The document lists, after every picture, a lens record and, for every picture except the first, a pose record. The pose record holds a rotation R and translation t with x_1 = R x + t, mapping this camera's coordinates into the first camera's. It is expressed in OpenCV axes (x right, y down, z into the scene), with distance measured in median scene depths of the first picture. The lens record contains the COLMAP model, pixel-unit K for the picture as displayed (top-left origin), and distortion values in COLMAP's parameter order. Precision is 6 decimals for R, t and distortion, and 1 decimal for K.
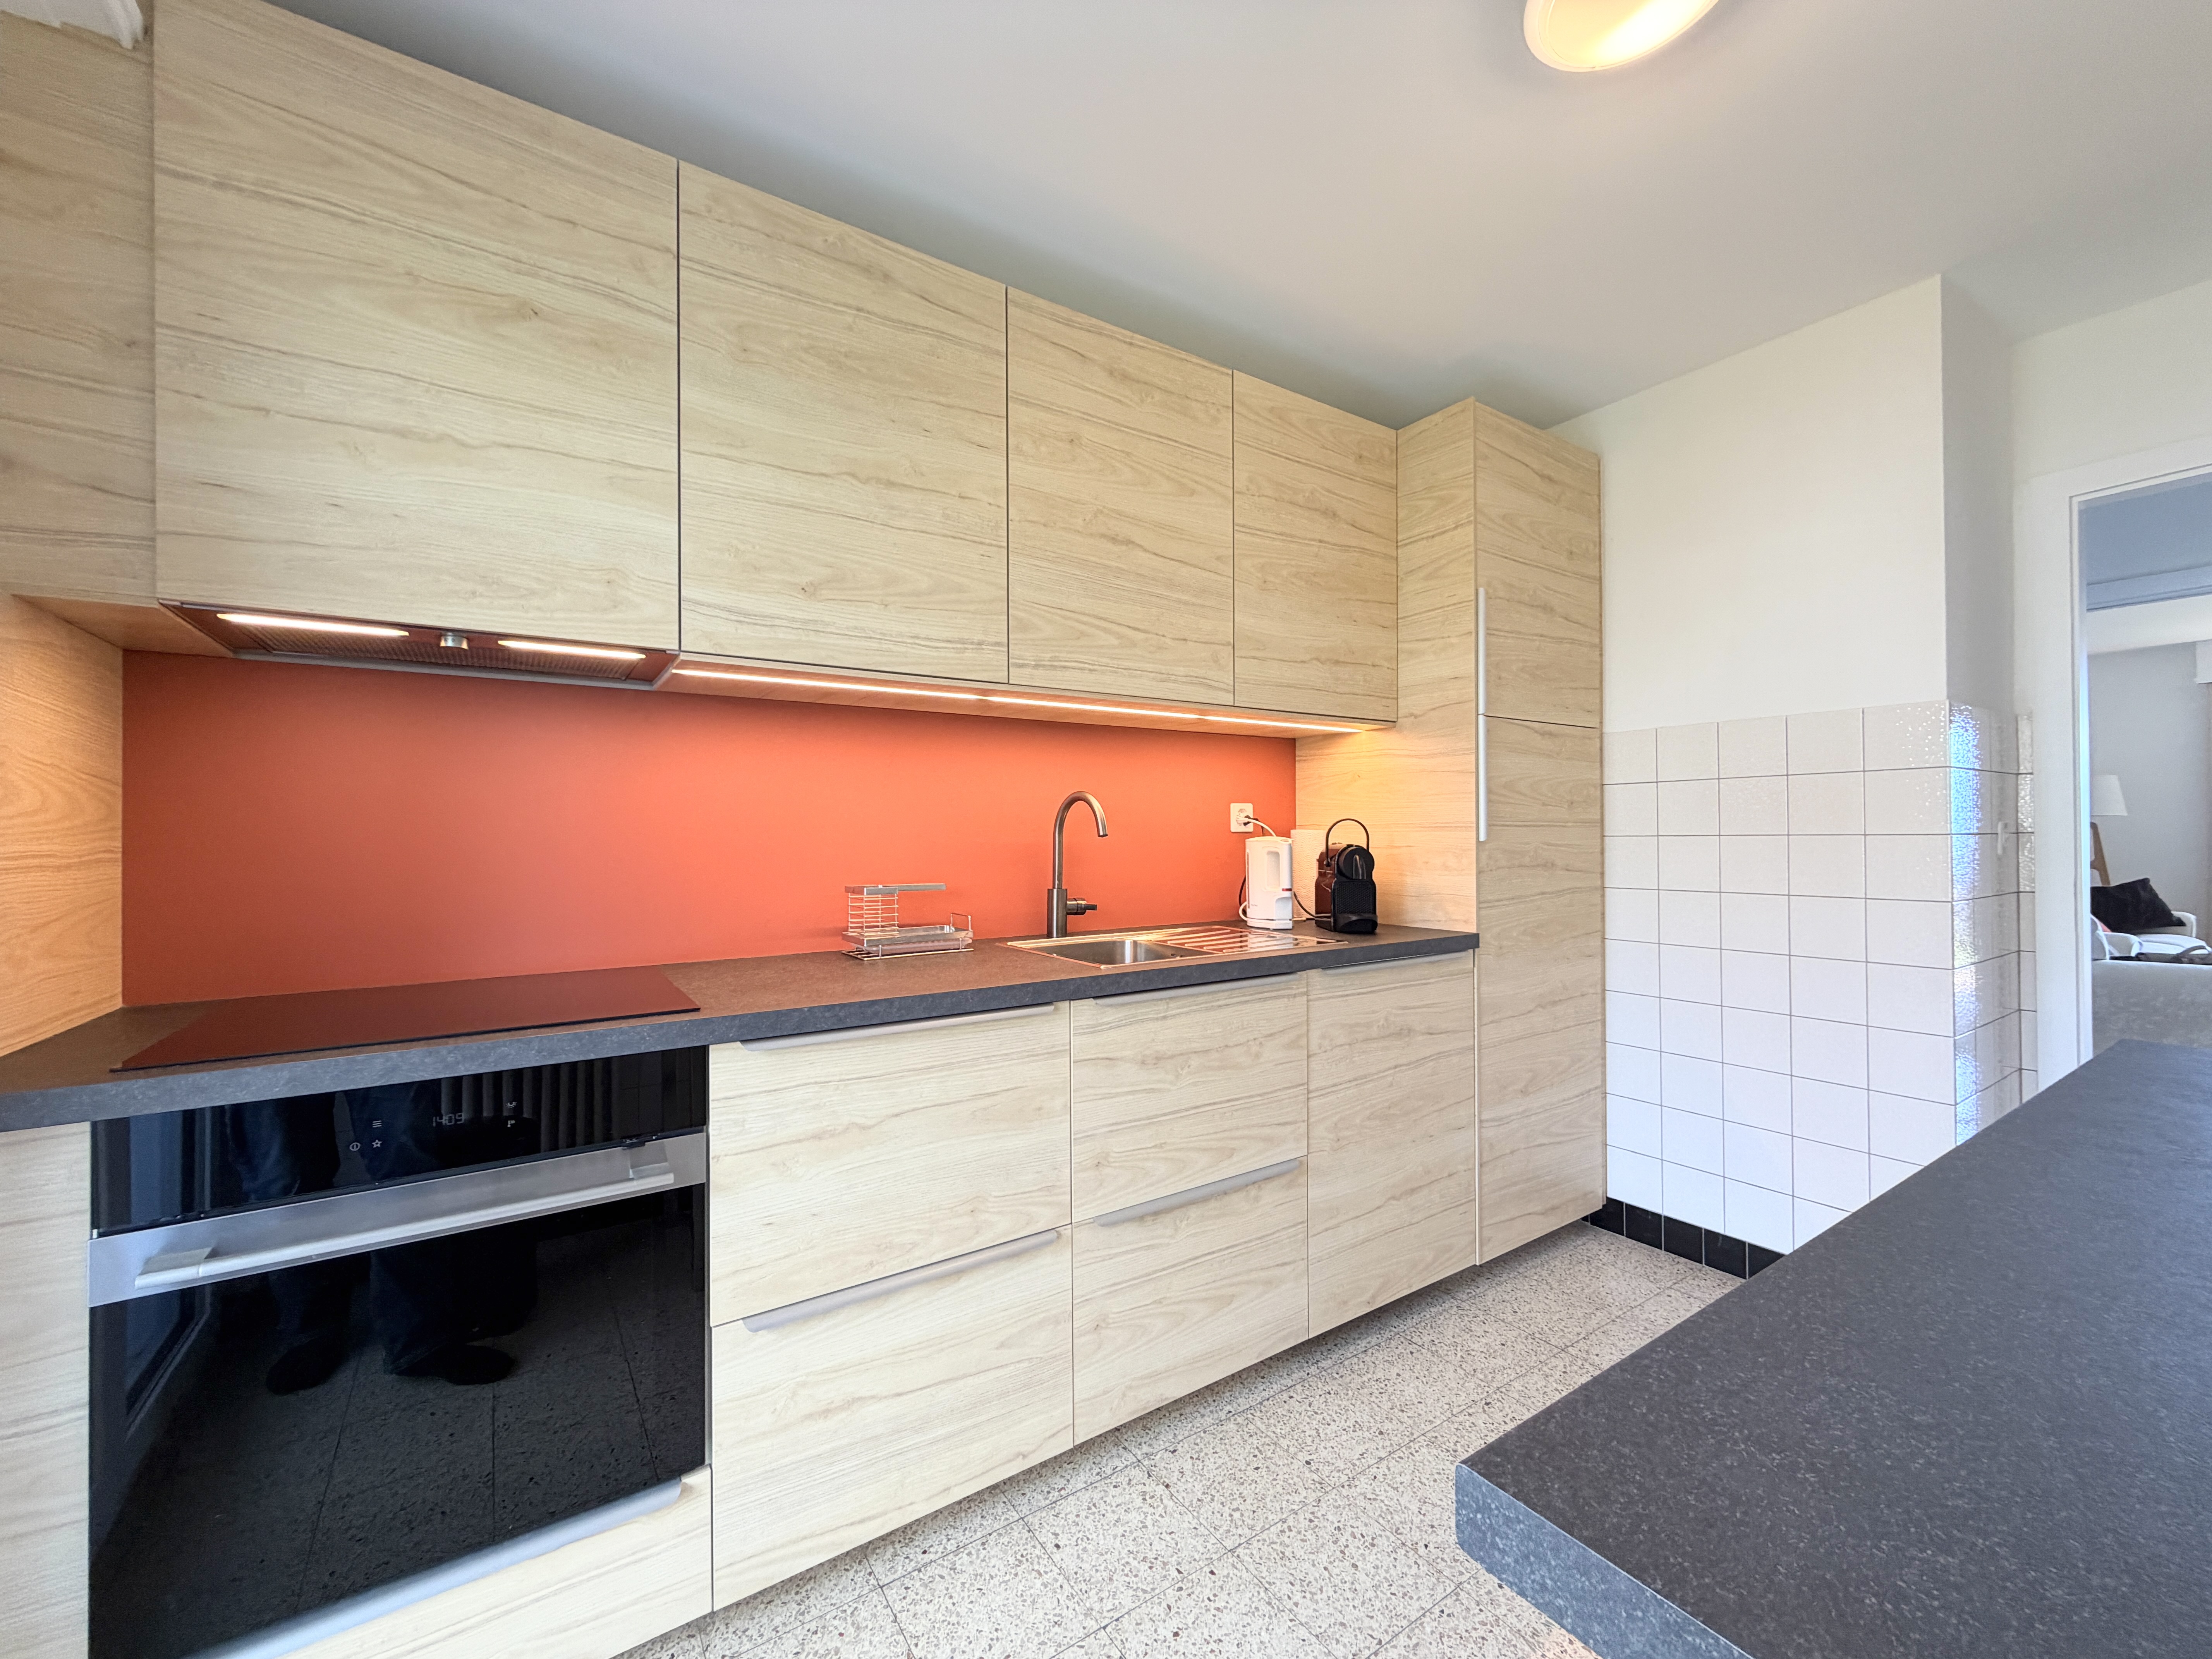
lens RADIAL K [[887.6, 0, 1098.8], [0, 887.6, 827.2], [0, 0, 1]] dist [0.004041, -0.000262]
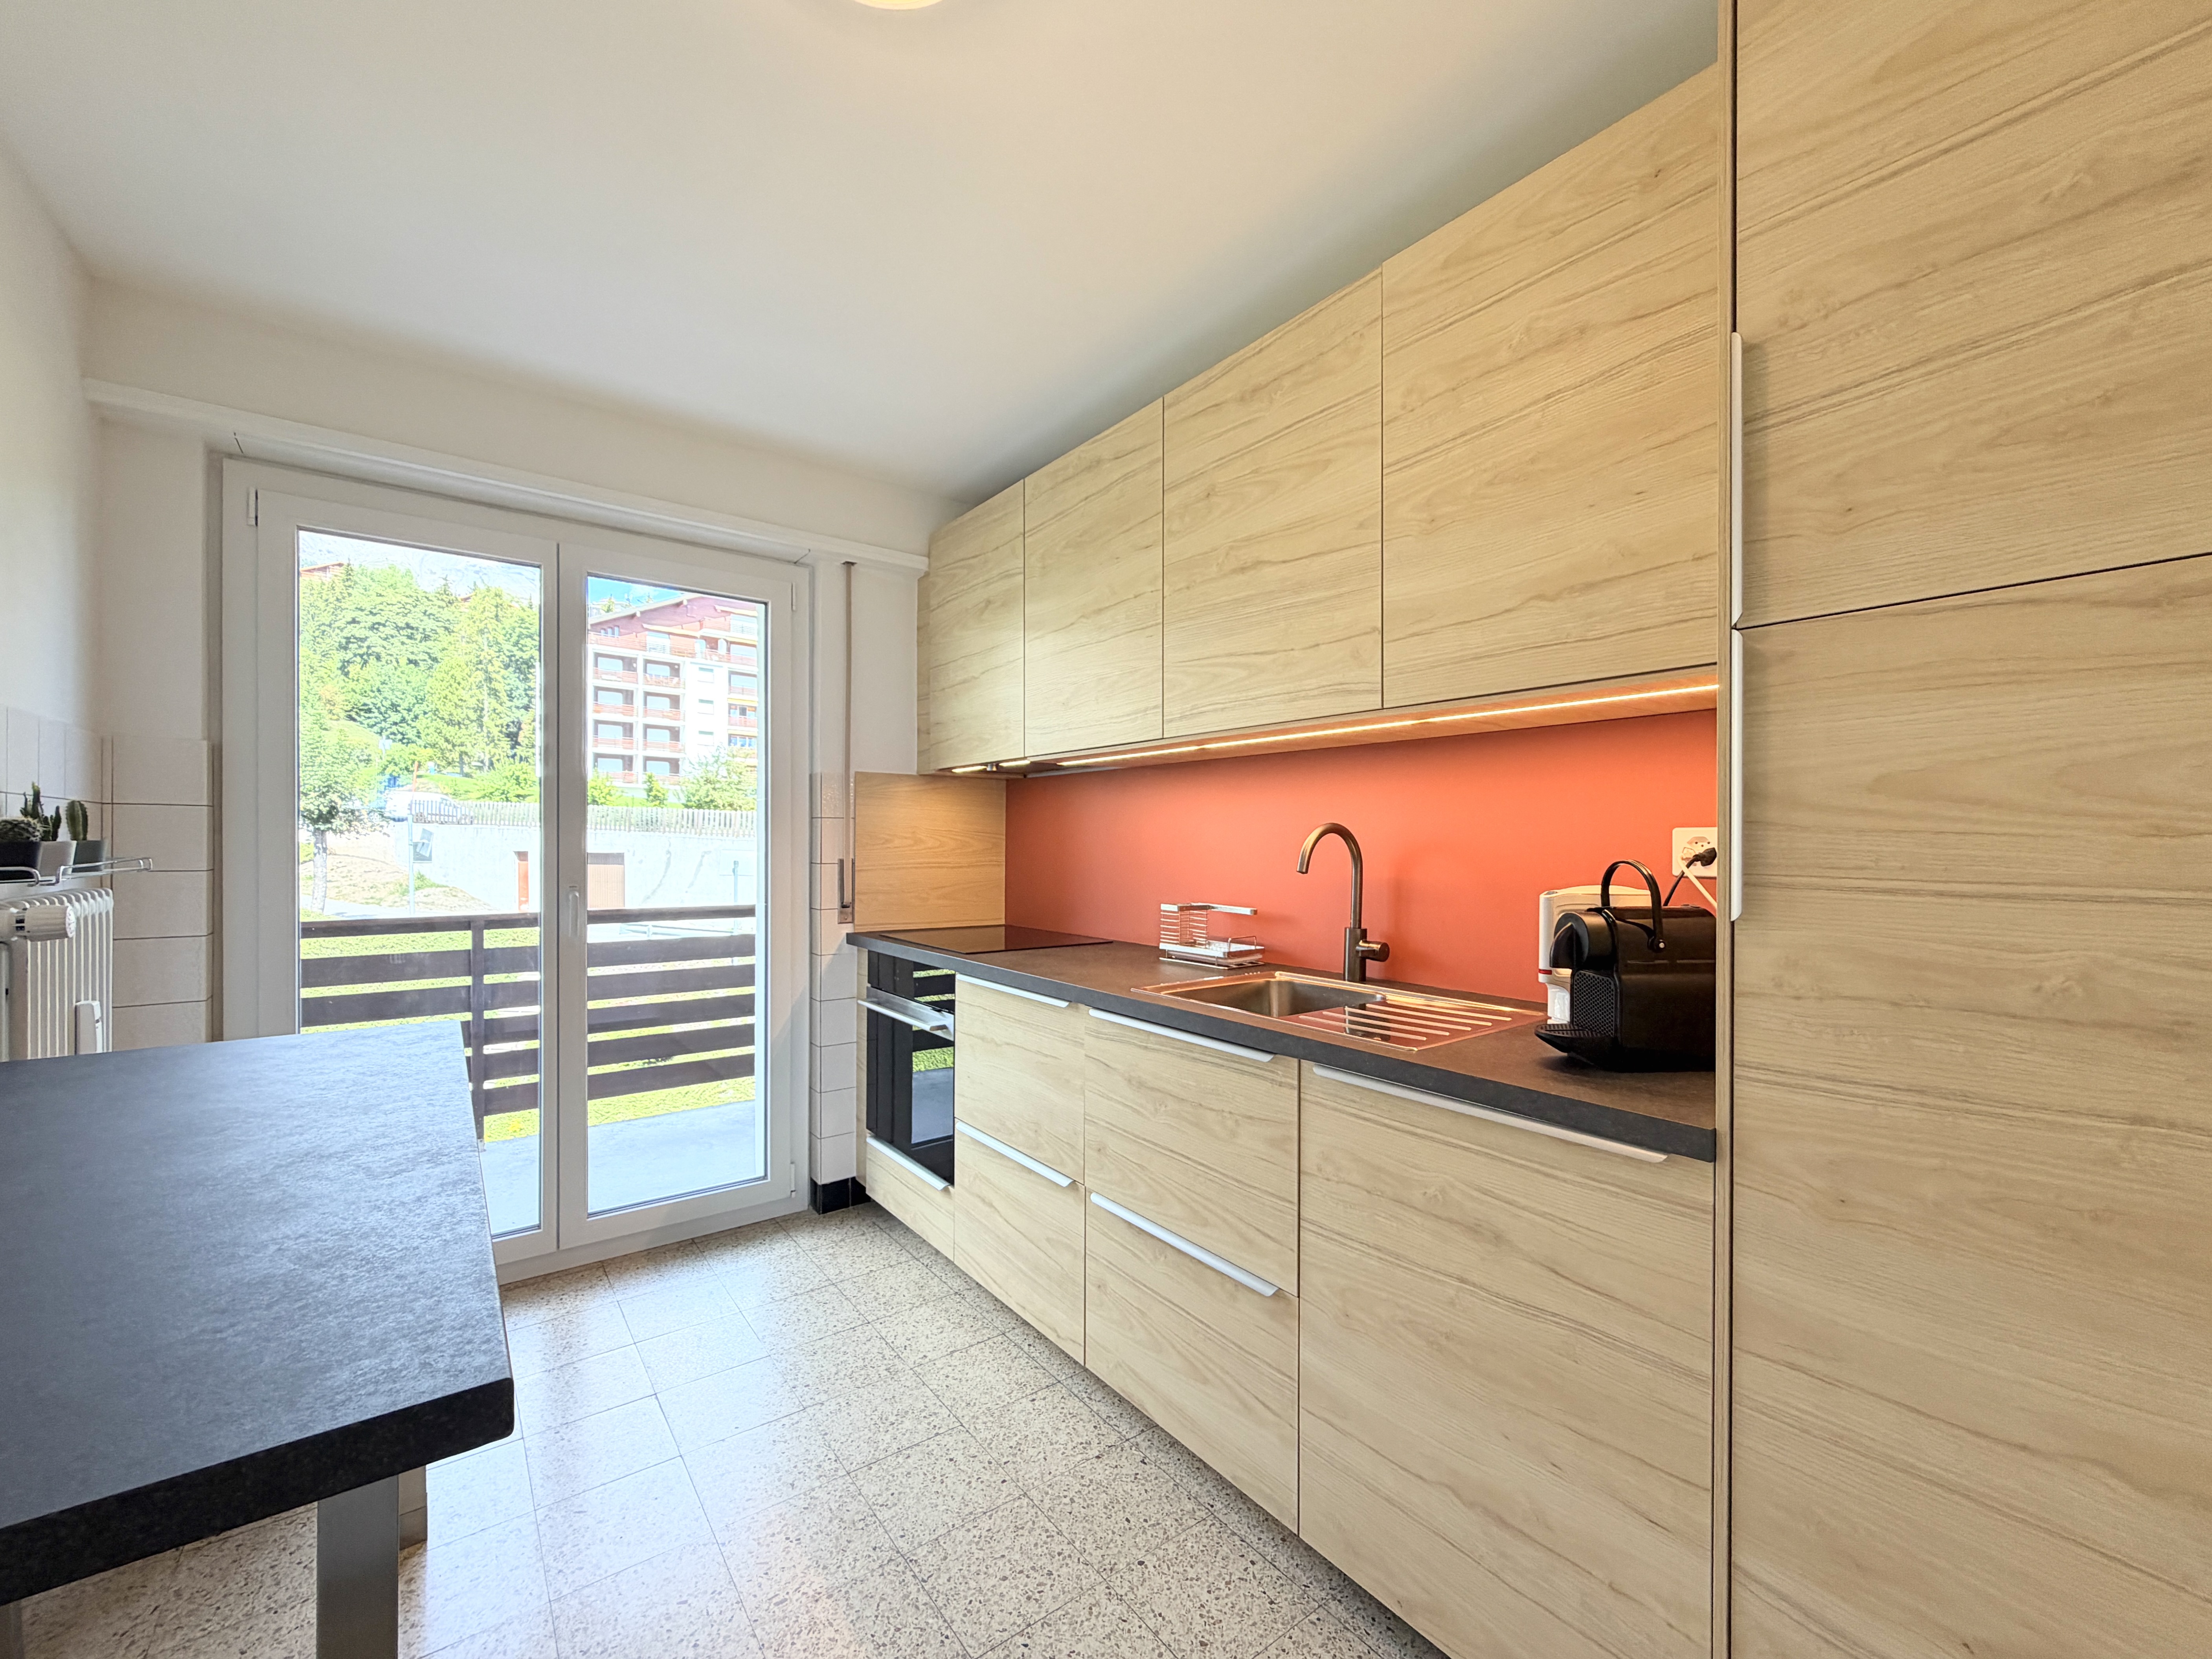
lens RADIAL K [[887.6, 0, 1084.6], [0, 887.6, 844.3], [0, 0, 1]] dist [0.004041, -0.000262]
pose [[0.056832, 0.010068, -0.998333, 1.065774], [0.003583, 0.999941, 0.010288, -0.034768], [0.998377, -0.004162, 0.056793, 0.832749]]
